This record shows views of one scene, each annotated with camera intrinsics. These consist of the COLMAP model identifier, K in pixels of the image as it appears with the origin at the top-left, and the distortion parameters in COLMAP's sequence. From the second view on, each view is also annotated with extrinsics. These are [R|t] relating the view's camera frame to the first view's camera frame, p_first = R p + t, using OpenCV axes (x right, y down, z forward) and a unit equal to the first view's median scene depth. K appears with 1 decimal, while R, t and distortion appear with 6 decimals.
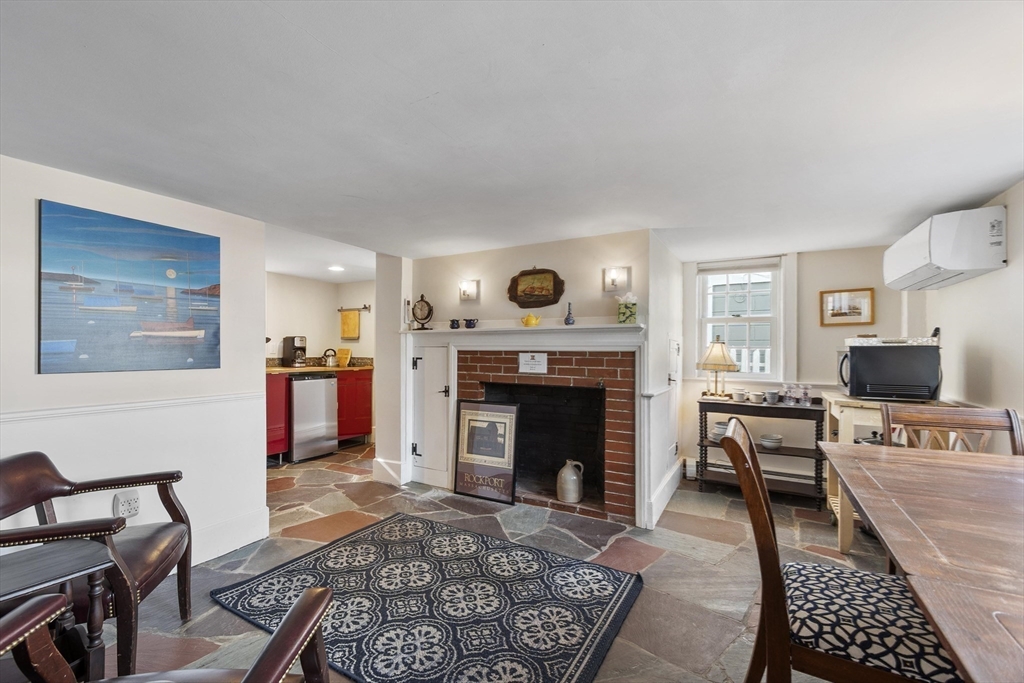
lens RADIAL K [[446.6, 0, 486.1], [0, 446.6, 340.7], [0, 0, 1]] dist [0.000150, -0.000593]
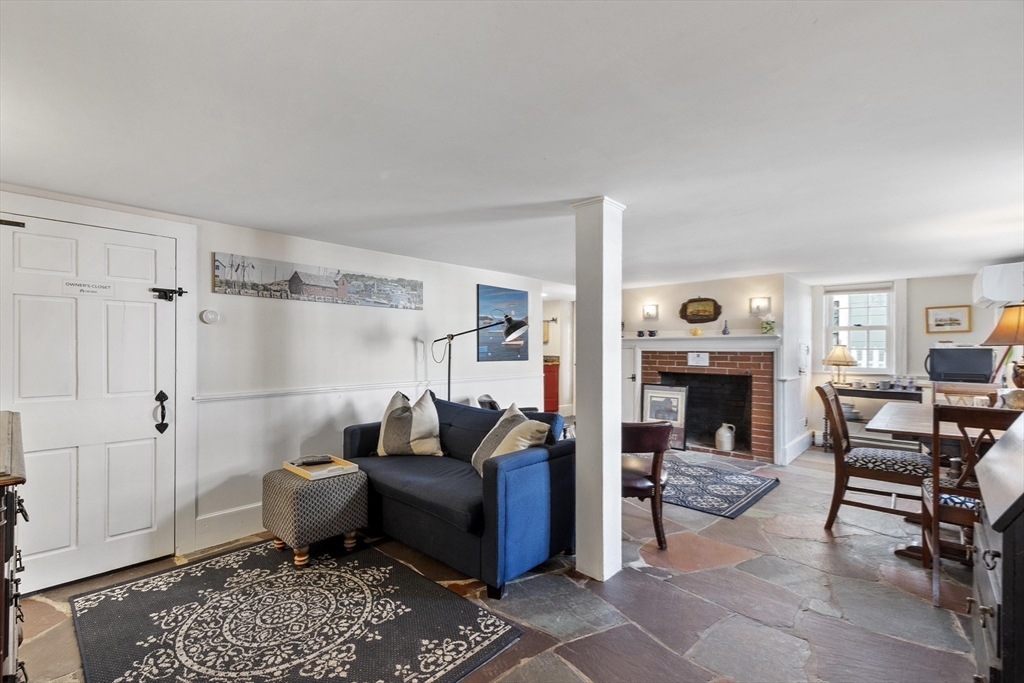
lens RADIAL K [[458.5, 0, 479.1], [0, 458.5, 343.1], [0, 0, 1]] dist [0.001511, -0.000748]
pose [[0.971592, -0.003054, -0.236641, -0.257766], [0.004658, 0.999970, 0.006220, -0.019185], [0.236614, -0.007145, 0.971577, -0.719959]]
